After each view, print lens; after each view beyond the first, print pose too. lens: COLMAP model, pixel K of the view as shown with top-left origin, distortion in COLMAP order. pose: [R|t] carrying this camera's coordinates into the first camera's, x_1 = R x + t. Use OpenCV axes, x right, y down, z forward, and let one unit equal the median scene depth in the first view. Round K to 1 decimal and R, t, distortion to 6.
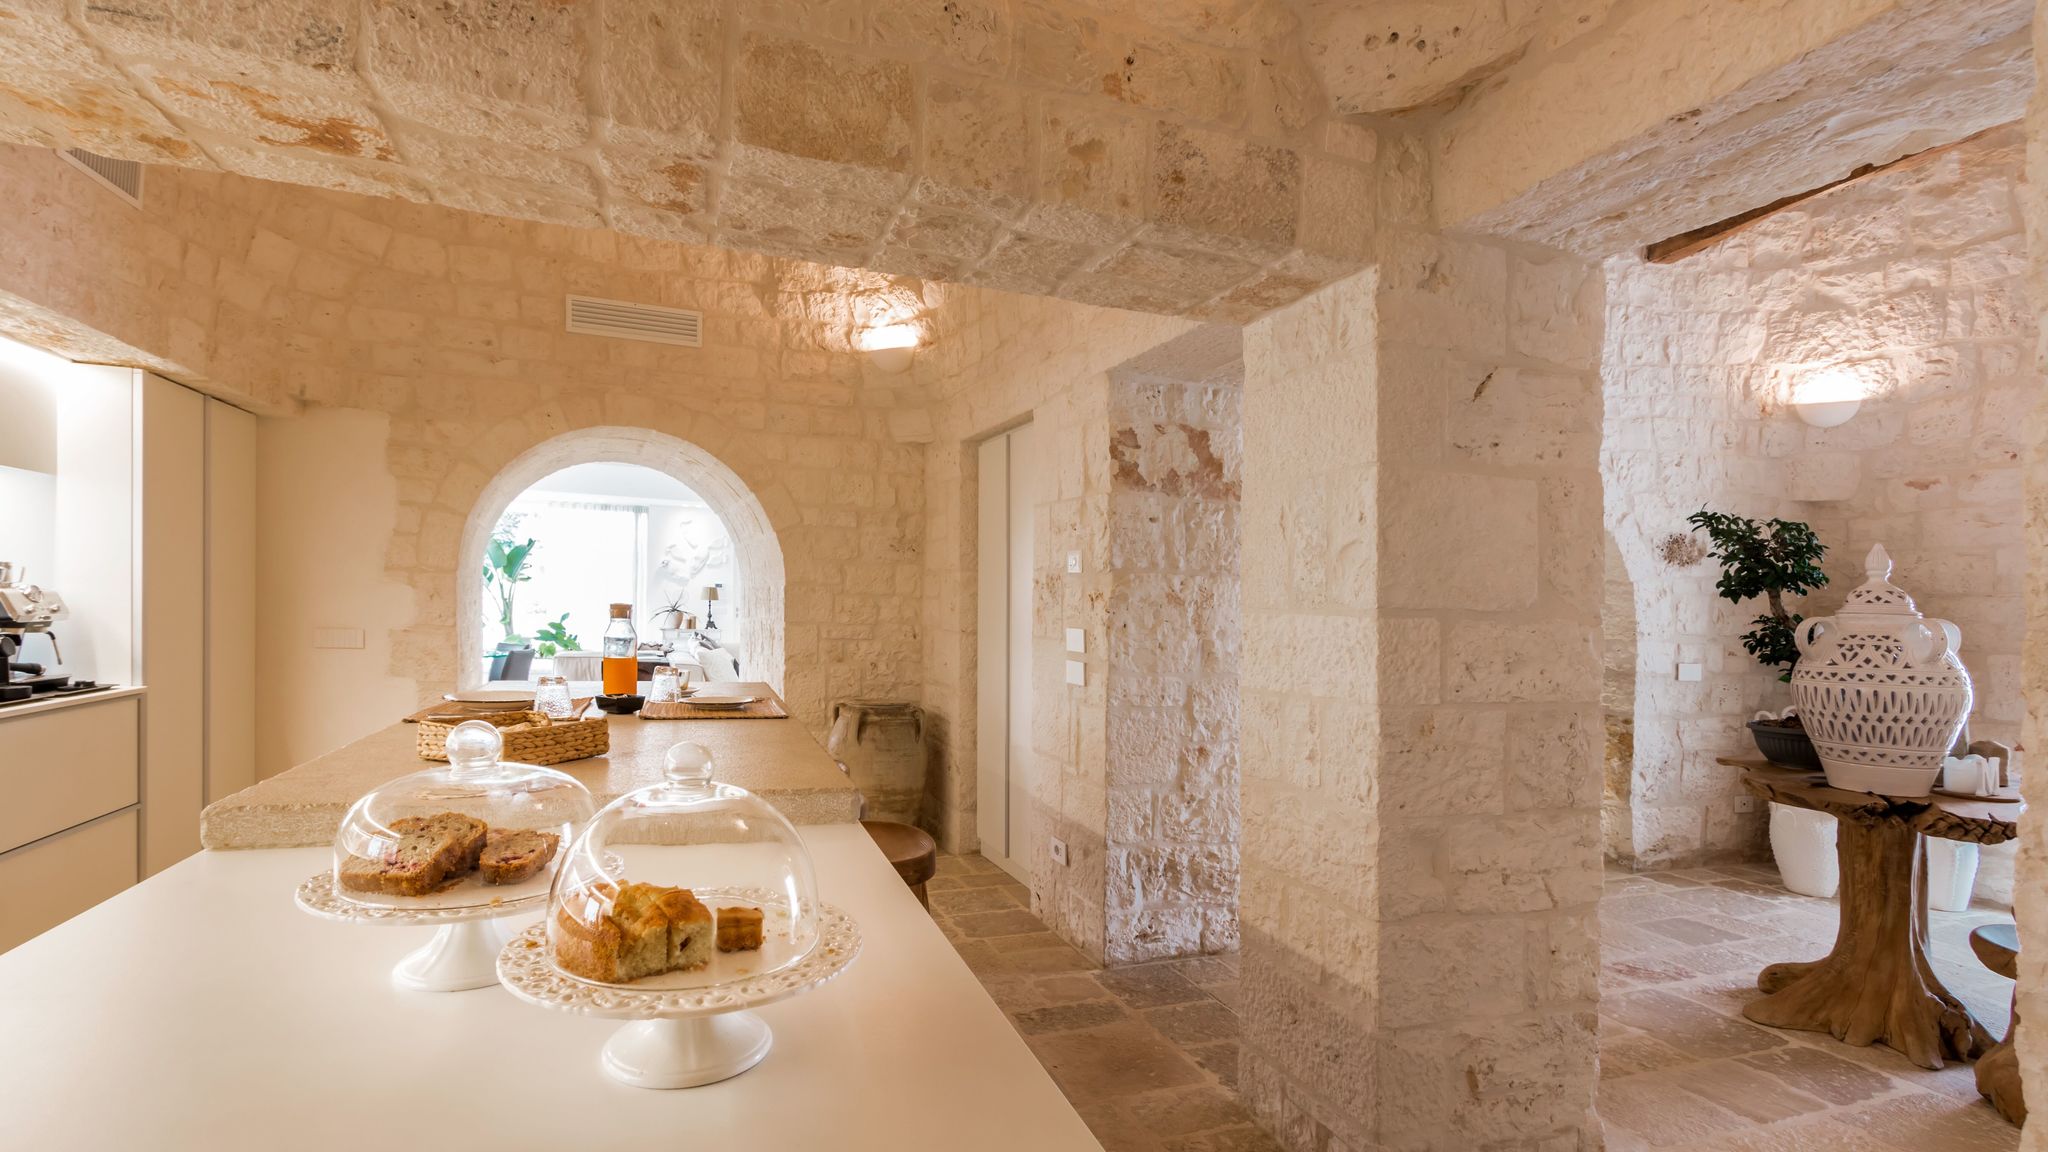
lens RADIAL K [[967.2, 0, 1042.3], [0, 967.2, 592.2], [0, 0, 1]] dist [0.004073, -0.000945]
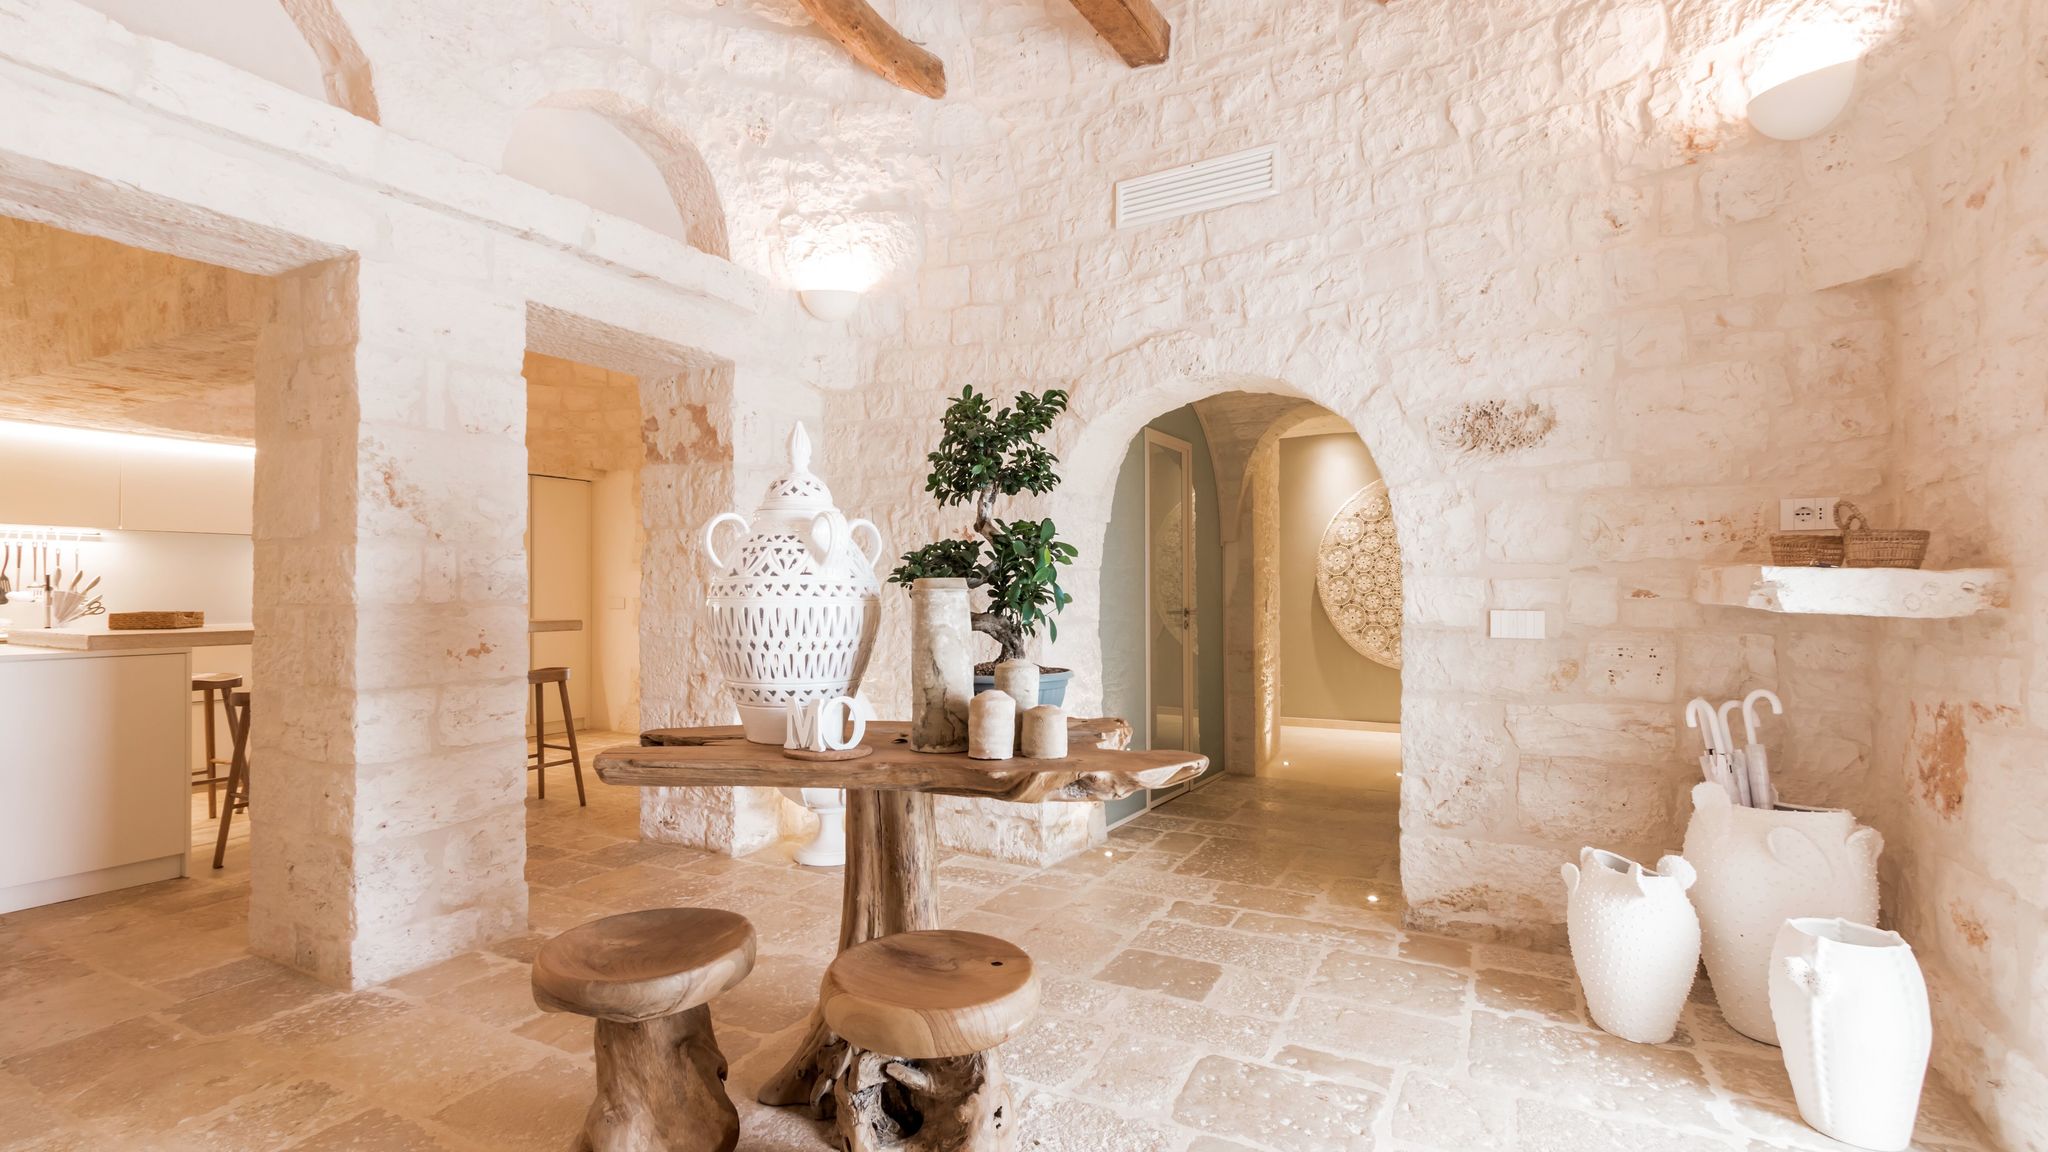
lens RADIAL K [[967.2, 0, 1043.8], [0, 967.2, 580.4], [0, 0, 1]] dist [0.004073, -0.000945]
pose [[0.656636, -0.037001, -0.753299, 0.995041], [0.028761, 0.999298, -0.024014, 0.064991], [0.753659, -0.005897, 0.657240, 0.402678]]
